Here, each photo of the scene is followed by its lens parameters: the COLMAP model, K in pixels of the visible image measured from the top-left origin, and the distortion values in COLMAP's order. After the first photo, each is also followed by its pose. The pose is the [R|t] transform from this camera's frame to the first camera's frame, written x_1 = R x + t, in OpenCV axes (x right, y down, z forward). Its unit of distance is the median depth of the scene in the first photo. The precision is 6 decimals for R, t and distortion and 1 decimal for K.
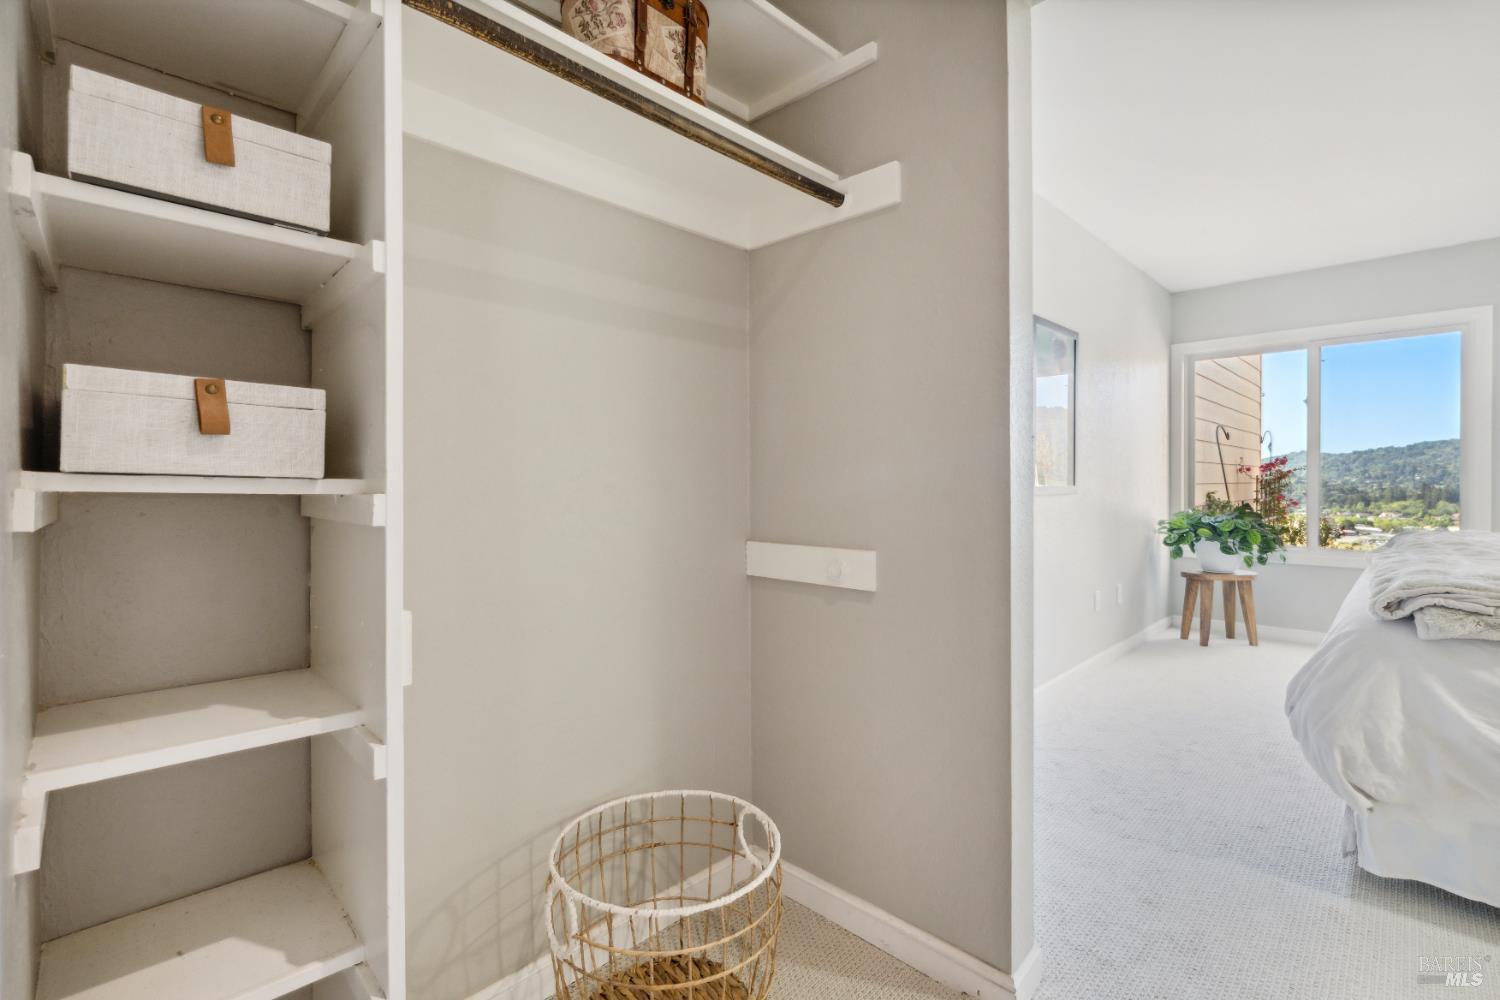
lens RADIAL K [[693.3, 0, 763.6], [0, 693.3, 487.9], [0, 0, 1]] dist [-0.007213, 0.003411]
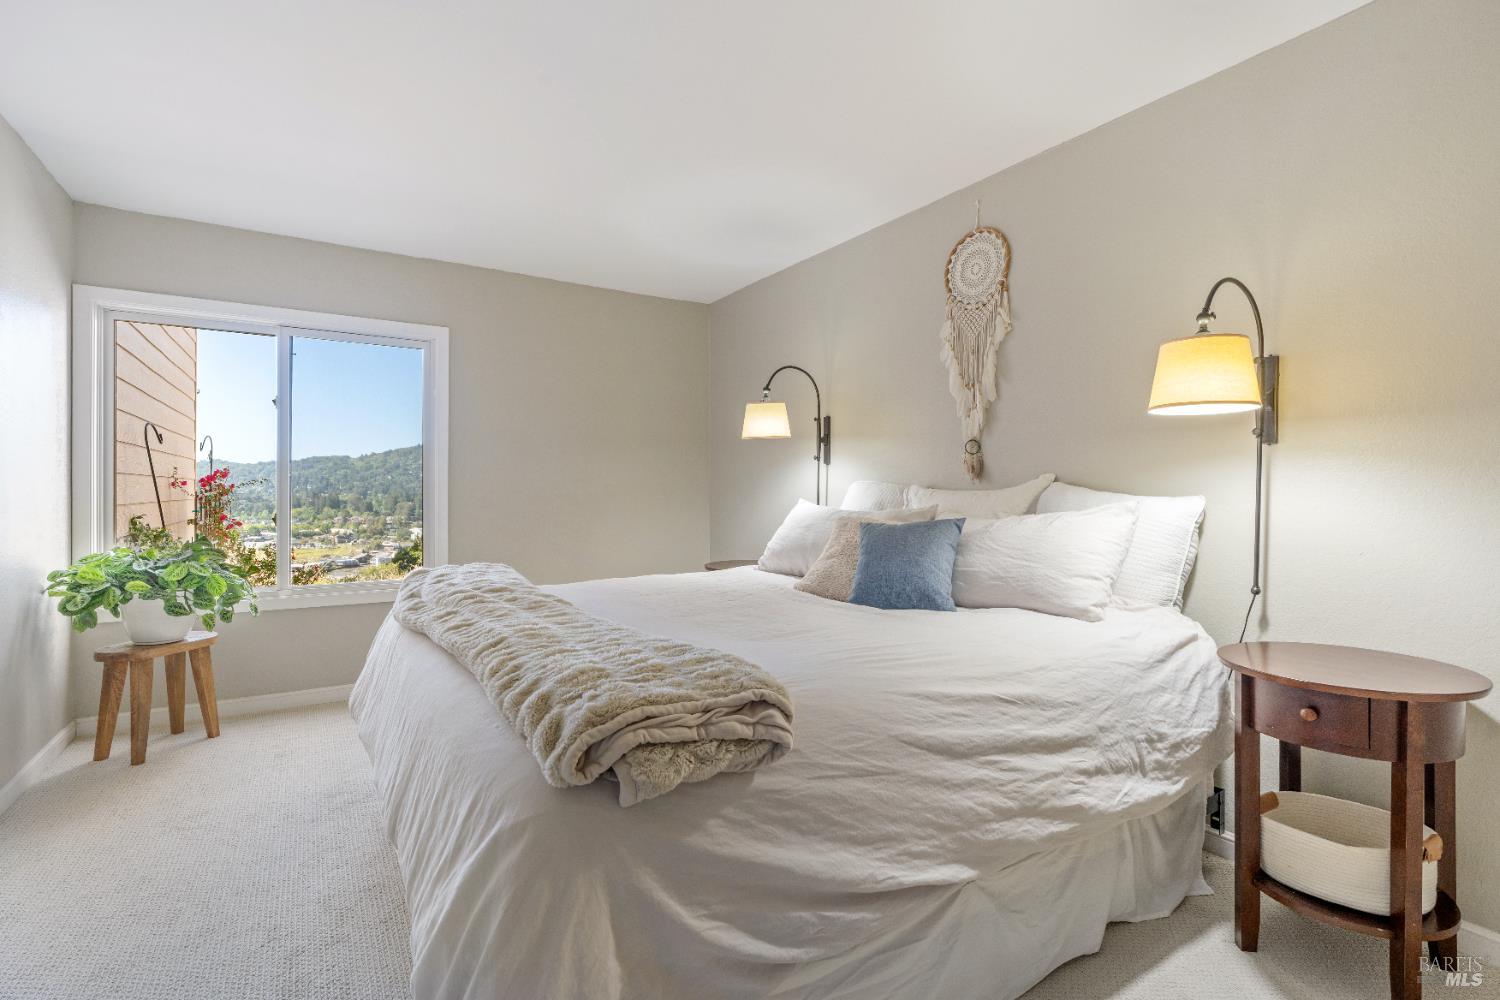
lens RADIAL K [[693.3, 0, 727.6], [0, 693.3, 494.9], [0, 0, 1]] dist [-0.007213, 0.003411]
pose [[0.263547, -0.002358, 0.964644, 0.162235], [0.004729, 0.999988, 0.001152, -0.017757], [-0.964635, 0.004258, 0.263555, 0.299101]]
